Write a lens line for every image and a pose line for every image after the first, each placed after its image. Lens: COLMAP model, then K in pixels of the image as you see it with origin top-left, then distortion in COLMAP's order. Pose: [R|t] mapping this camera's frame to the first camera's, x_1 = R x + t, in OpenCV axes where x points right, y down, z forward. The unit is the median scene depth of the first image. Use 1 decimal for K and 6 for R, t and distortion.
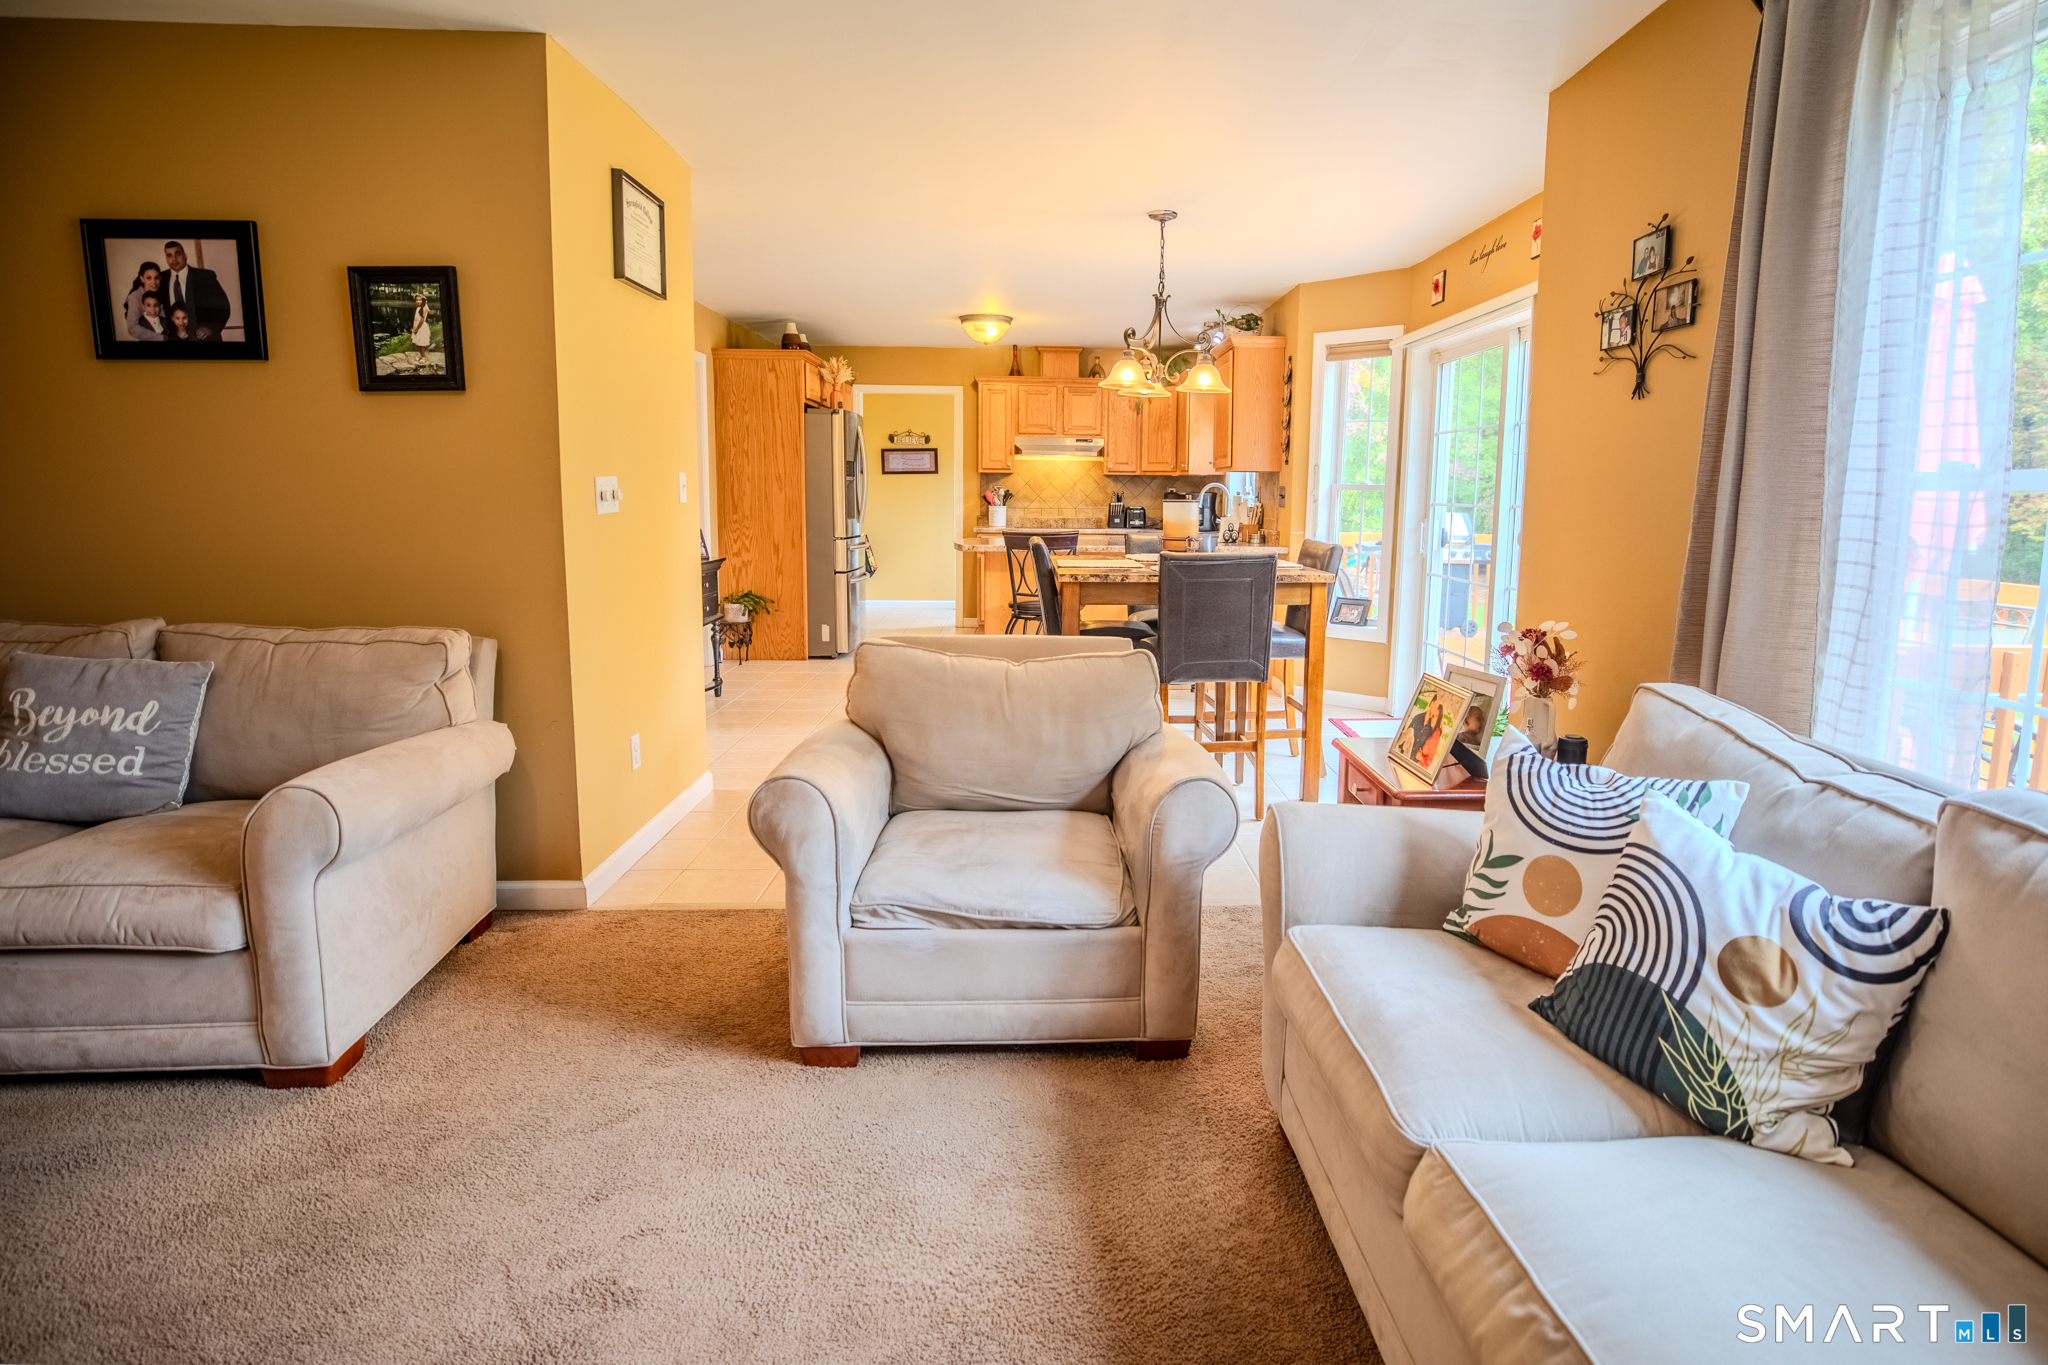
lens RADIAL K [[1058.4, 0, 1071.9], [0, 1058.4, 618.6], [0, 0, 1]] dist [-0.020737, -0.000377]
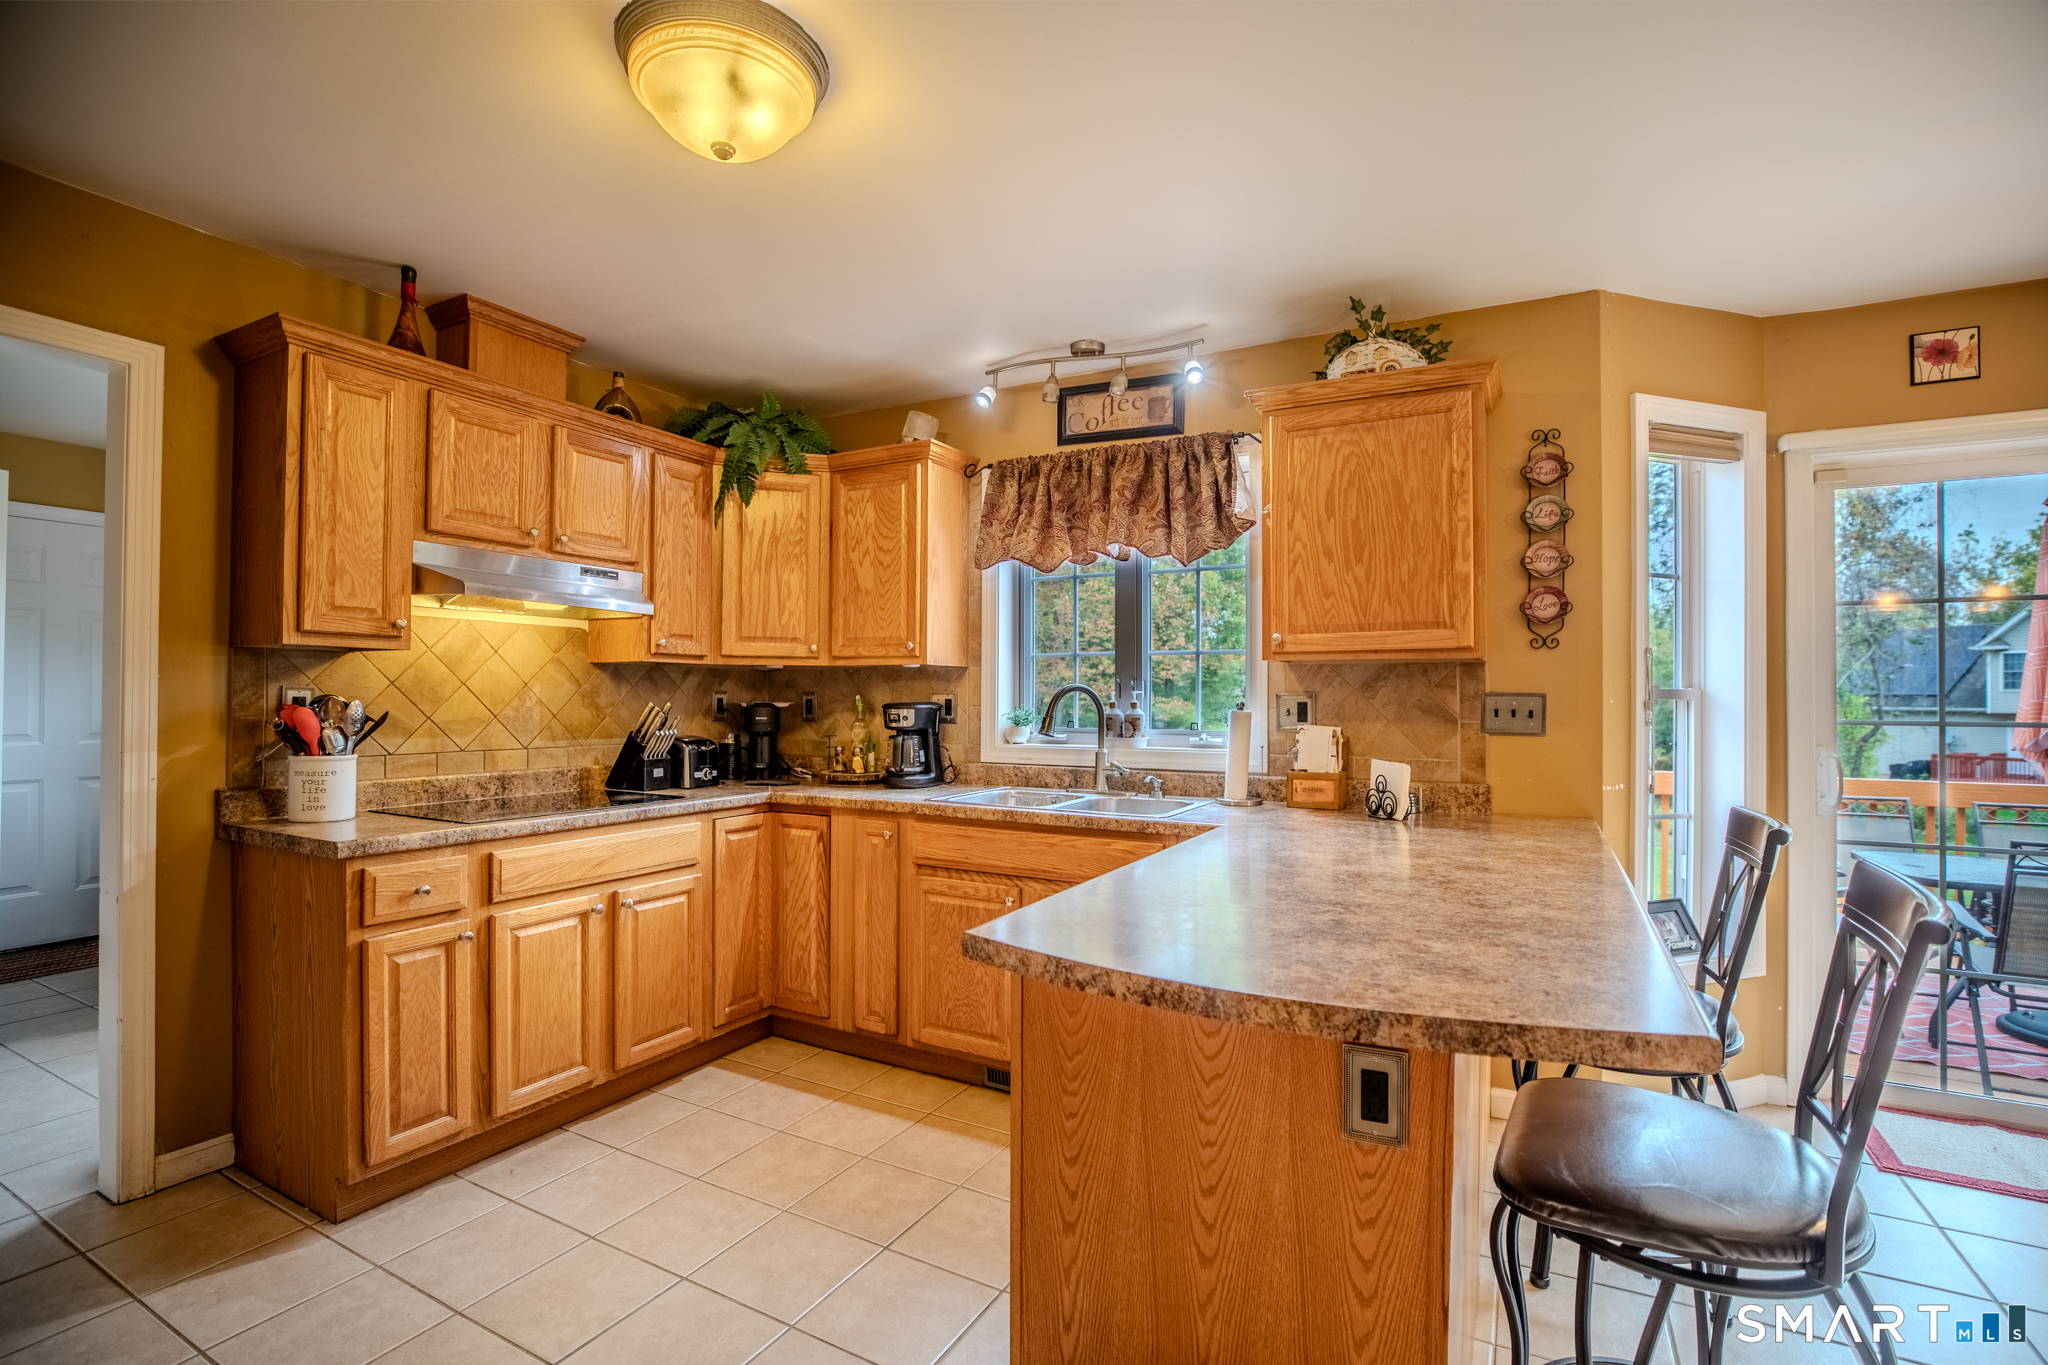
lens RADIAL K [[939.4, 0, 1023.9], [0, 939.4, 692.0], [0, 0, 1]] dist [-0.019593, 0.001556]
pose [[0.511057, -0.002953, 0.859542, -0.637276], [0.104044, 0.992854, -0.058450, -0.279438], [-0.853226, 0.119302, 0.507712, 2.193225]]
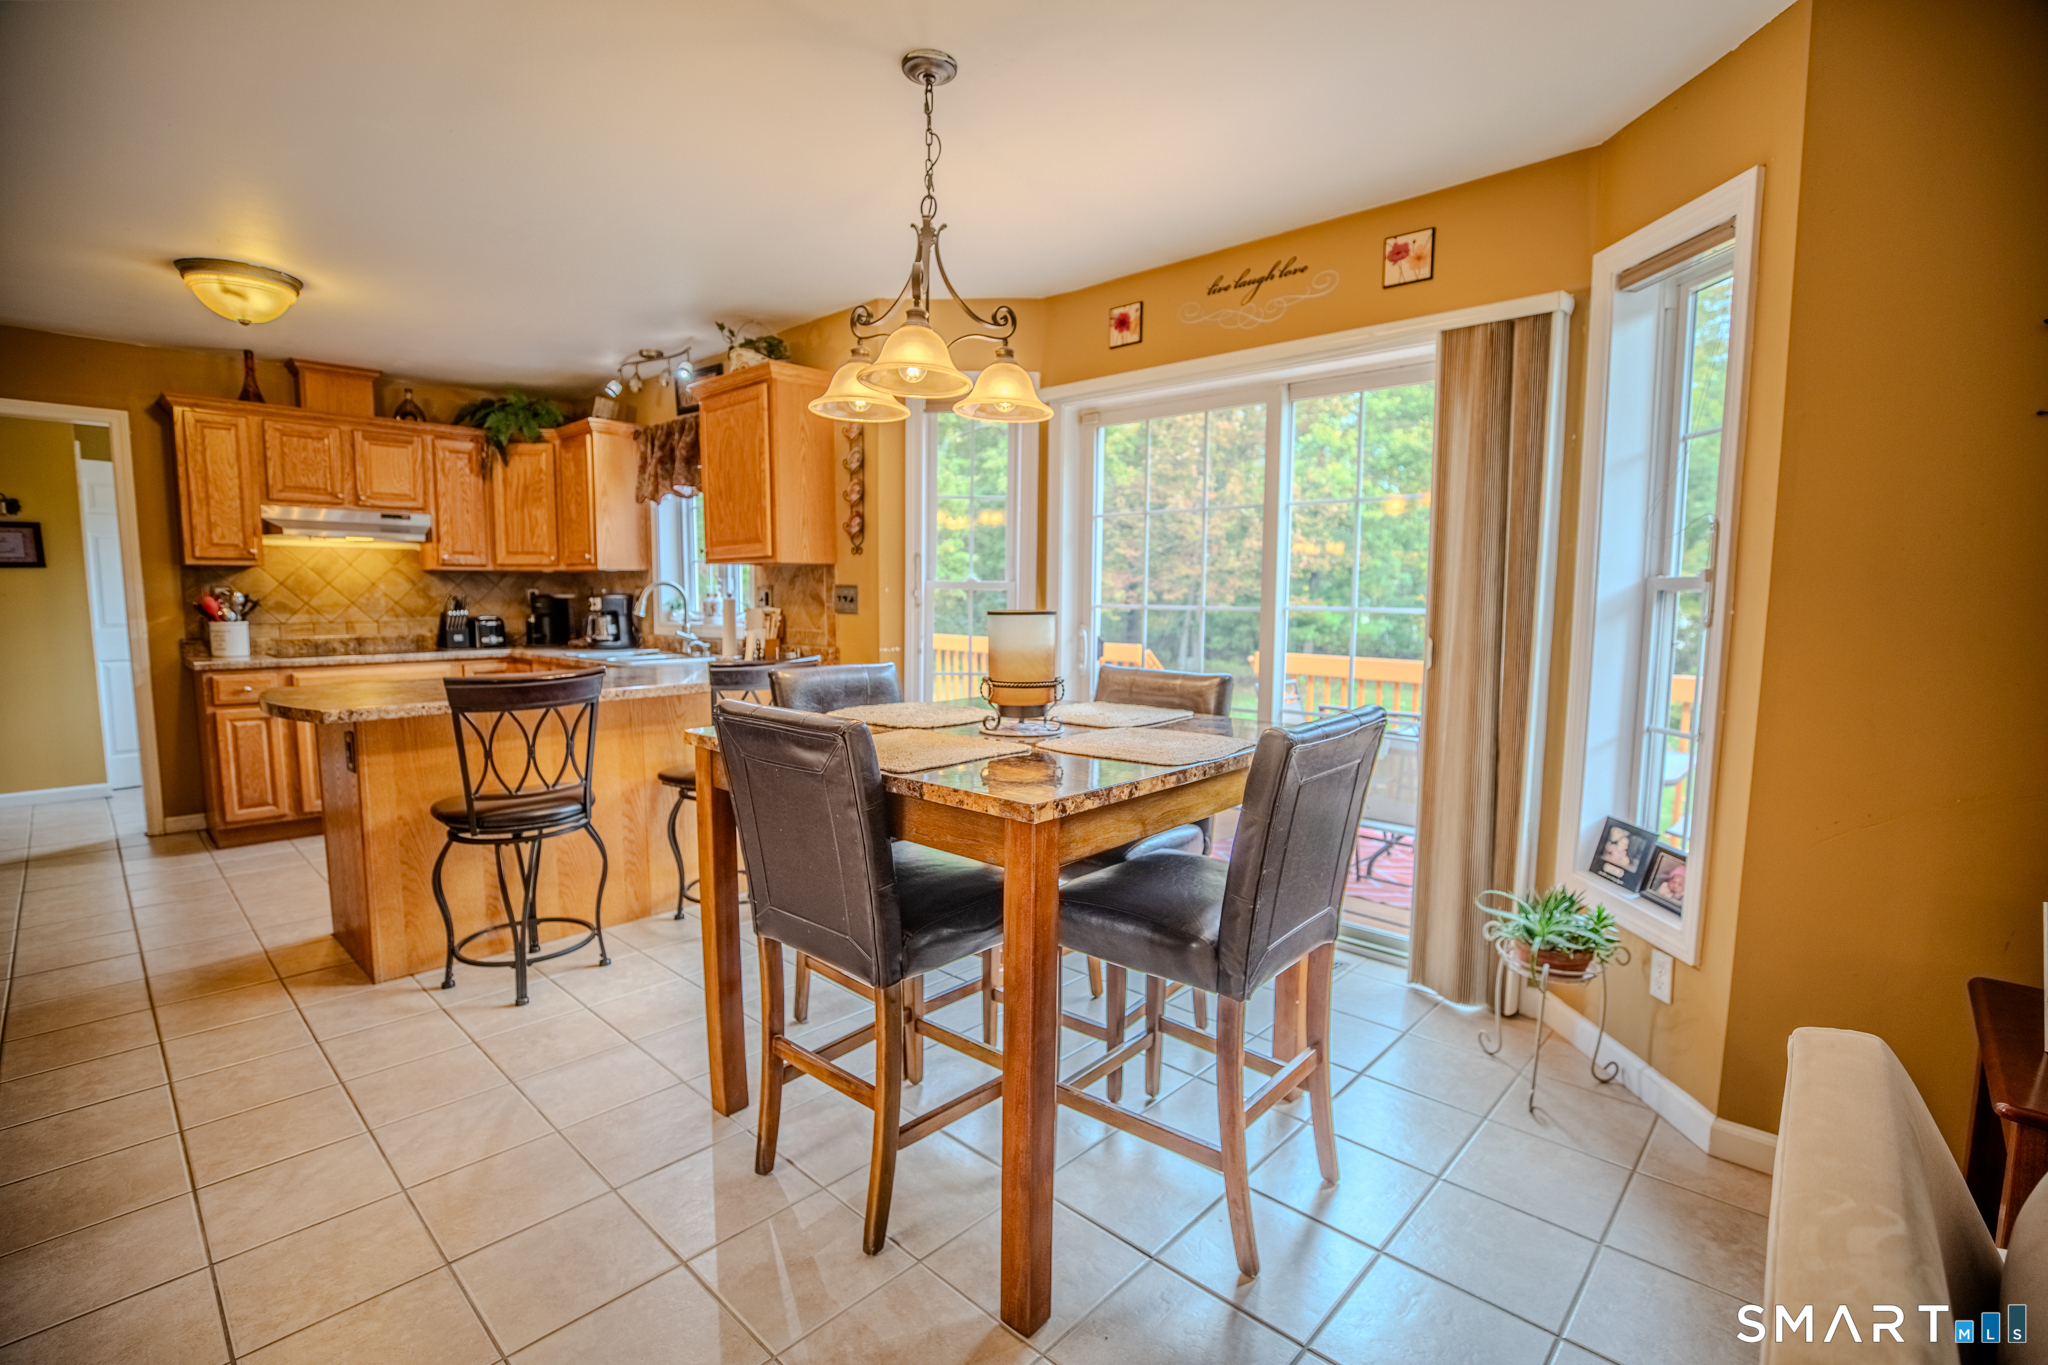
lens RADIAL K [[939.4, 0, 1026.3], [0, 939.4, 690.4], [0, 0, 1]] dist [-0.019593, 0.001556]
pose [[0.719270, -0.078831, 0.690243, -0.350180], [0.088653, 0.995834, 0.021351, -0.128200], [-0.689051, 0.045835, 0.723262, 1.034121]]
